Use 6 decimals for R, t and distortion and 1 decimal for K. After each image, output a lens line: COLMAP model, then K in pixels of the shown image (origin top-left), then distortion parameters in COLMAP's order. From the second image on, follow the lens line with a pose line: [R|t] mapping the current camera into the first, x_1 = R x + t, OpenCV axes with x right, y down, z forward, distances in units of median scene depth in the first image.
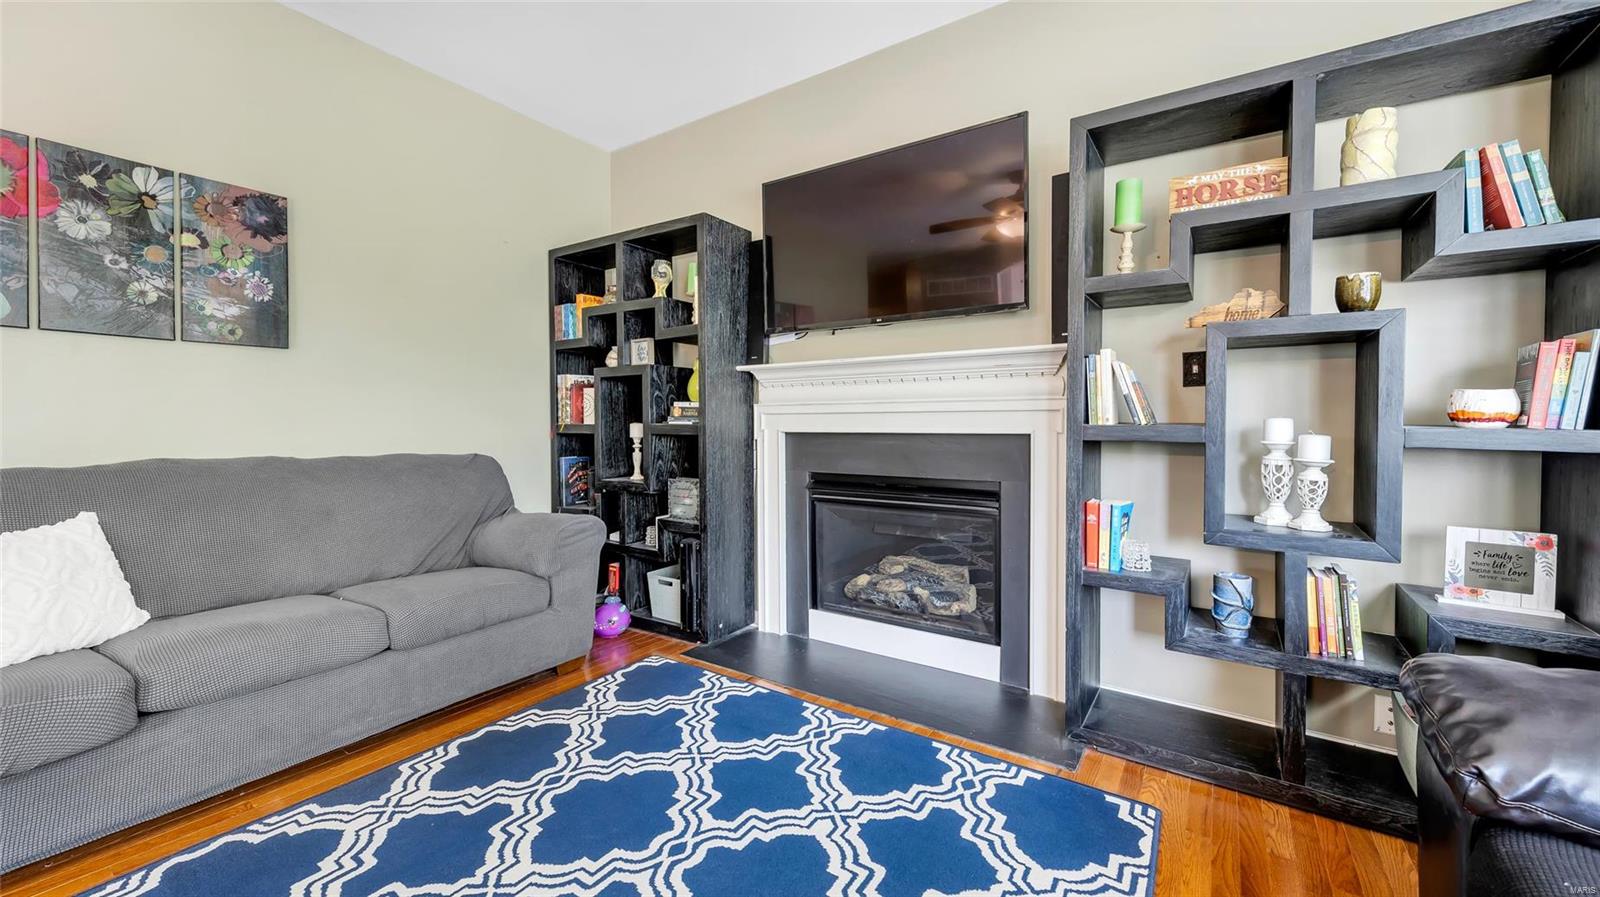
lens RADIAL K [[613.6, 0, 819.1], [0, 613.6, 426.6], [0, 0, 1]] dist [0.010378, -0.002171]
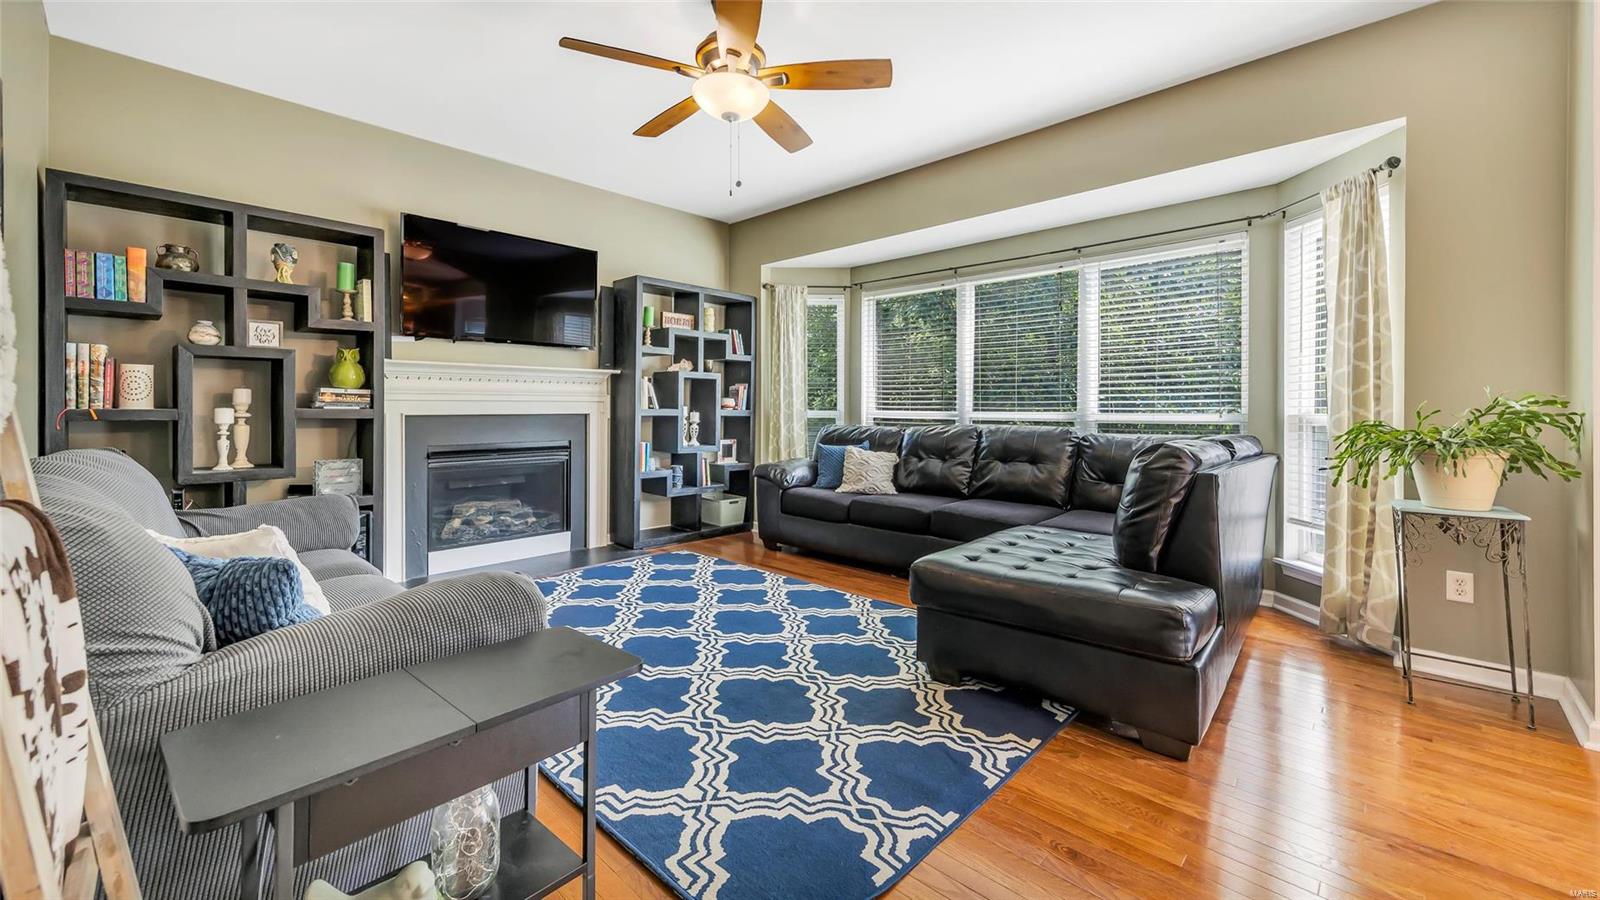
lens RADIAL K [[613.6, 0, 798.7], [0, 613.6, 408.0], [0, 0, 1]] dist [0.010378, -0.002171]
pose [[0.172827, -0.002341, 0.984949, -1.599738], [-0.000296, 0.999997, 0.002429, -0.012286], [-0.984952, -0.000712, 0.172826, 0.018809]]
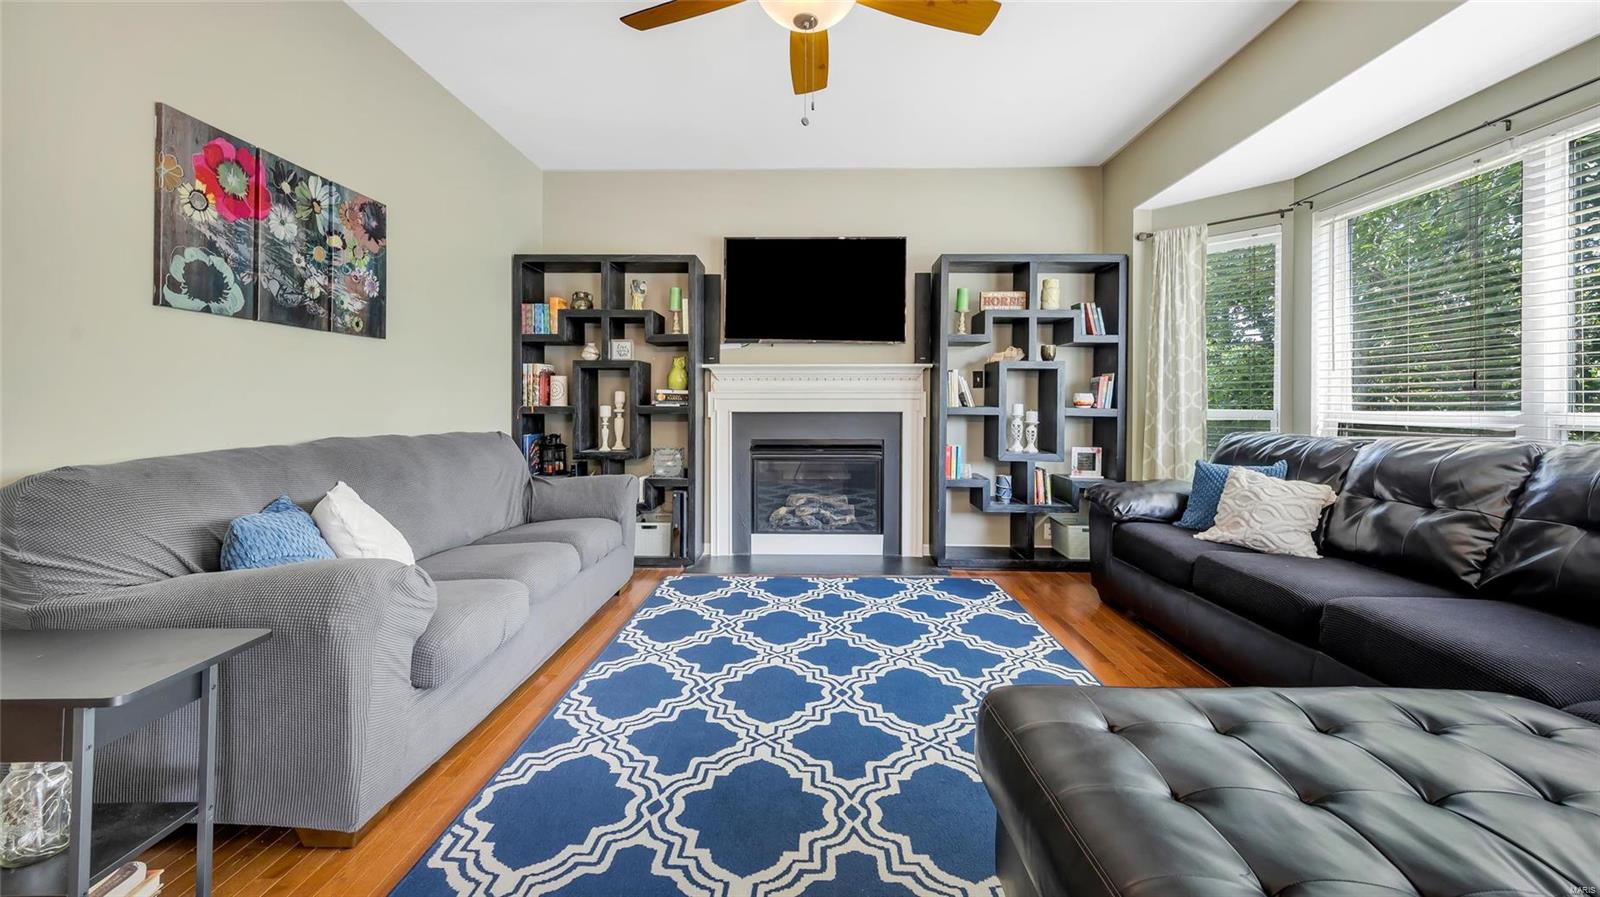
lens RADIAL K [[613.6, 0, 812.7], [0, 613.6, 403.9], [0, 0, 1]] dist [0.010378, -0.002171]
pose [[0.840877, 0.001455, 0.541224, -0.940082], [0.001075, 0.999990, -0.004357, -0.004793], [-0.541225, 0.004246, 0.840867, -0.409129]]
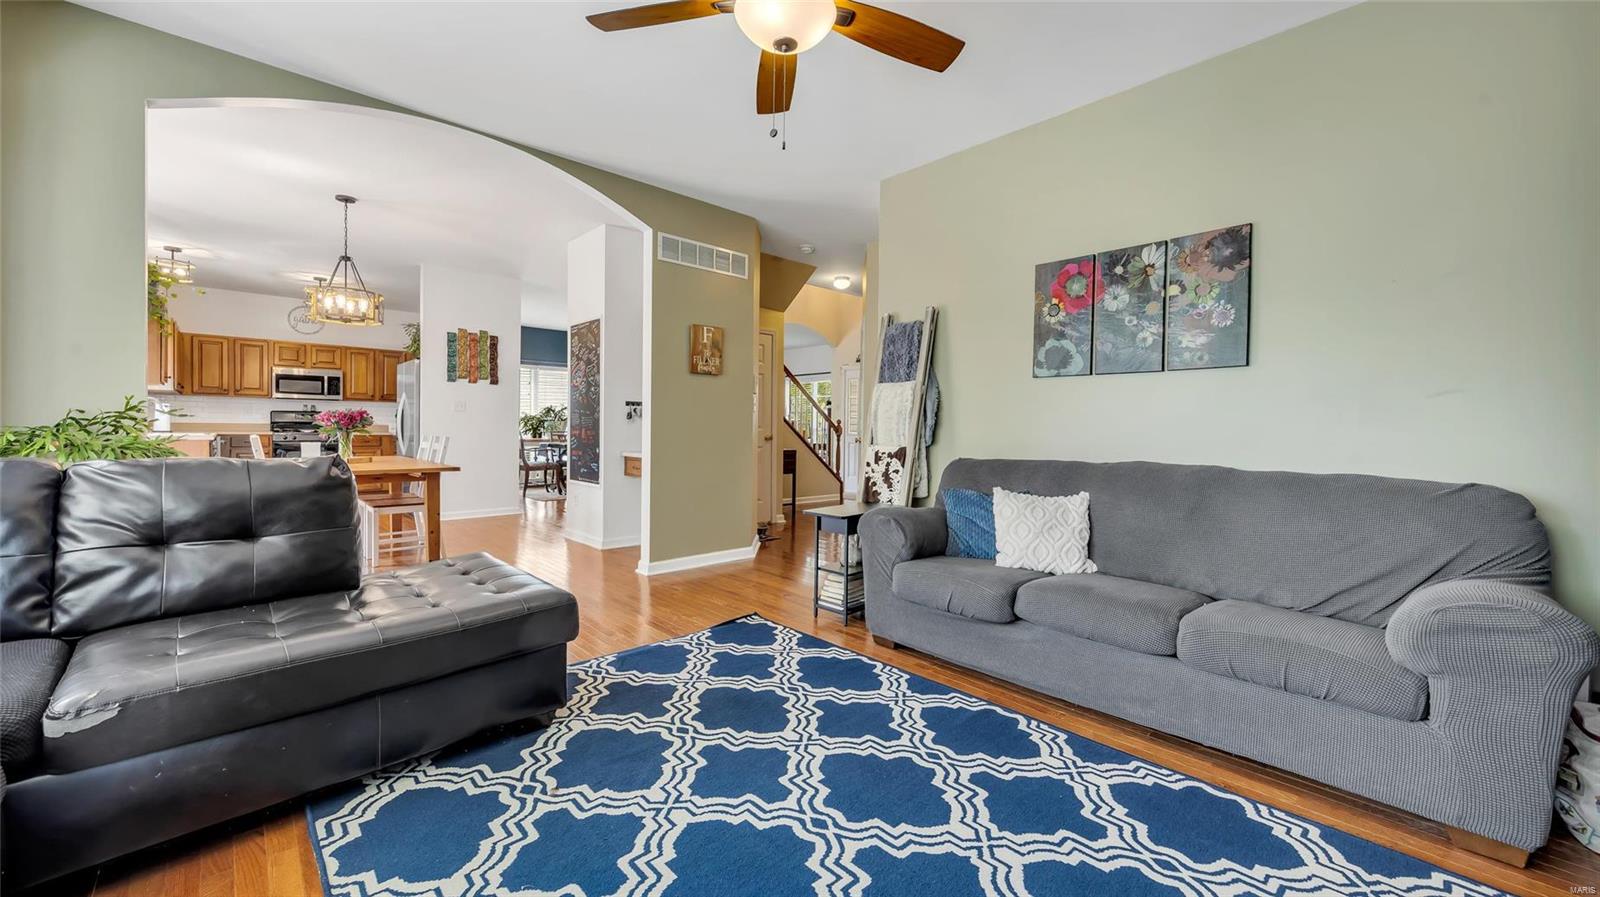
lens RADIAL K [[613.6, 0, 808.6], [0, 613.6, 450.4], [0, 0, 1]] dist [0.010378, -0.002171]
pose [[-0.227387, 0.031780, -0.973286, 0.402709], [-0.016496, 0.999198, 0.036480, -0.009156], [0.973665, 0.024351, -0.226681, 0.595637]]
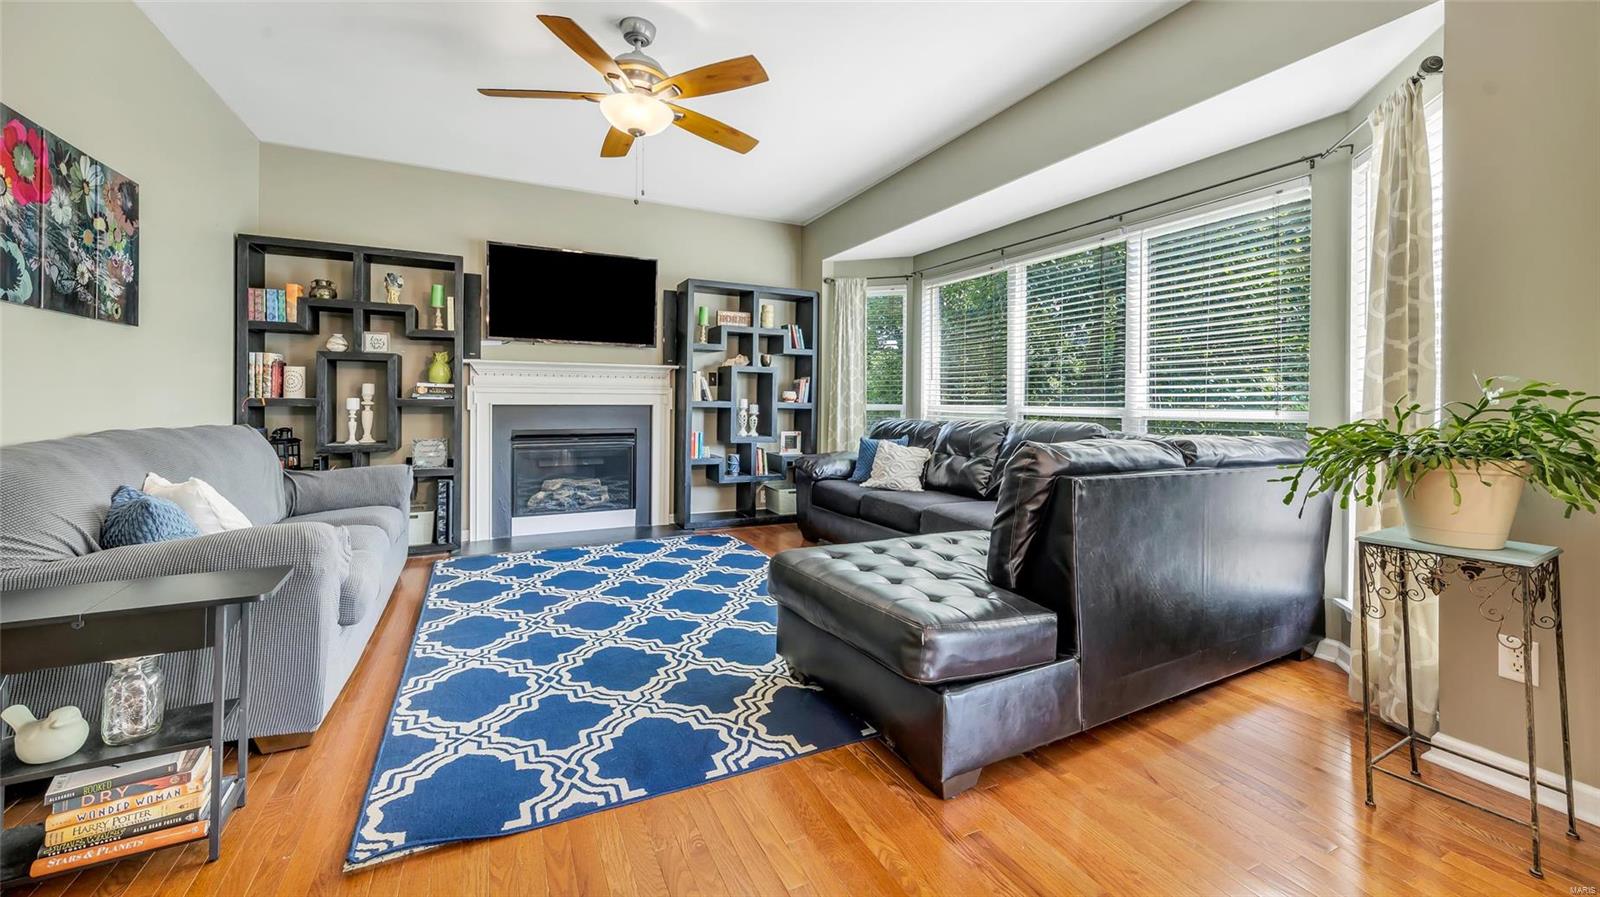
lens RADIAL K [[613.6, 0, 805.5], [0, 613.6, 399.9], [0, 0, 1]] dist [0.010378, -0.002171]
pose [[0.493186, 0.003215, 0.869918, -1.404811], [-0.004927, 0.999987, -0.000903, -0.007908], [-0.869910, -0.003841, 0.493196, -0.589417]]
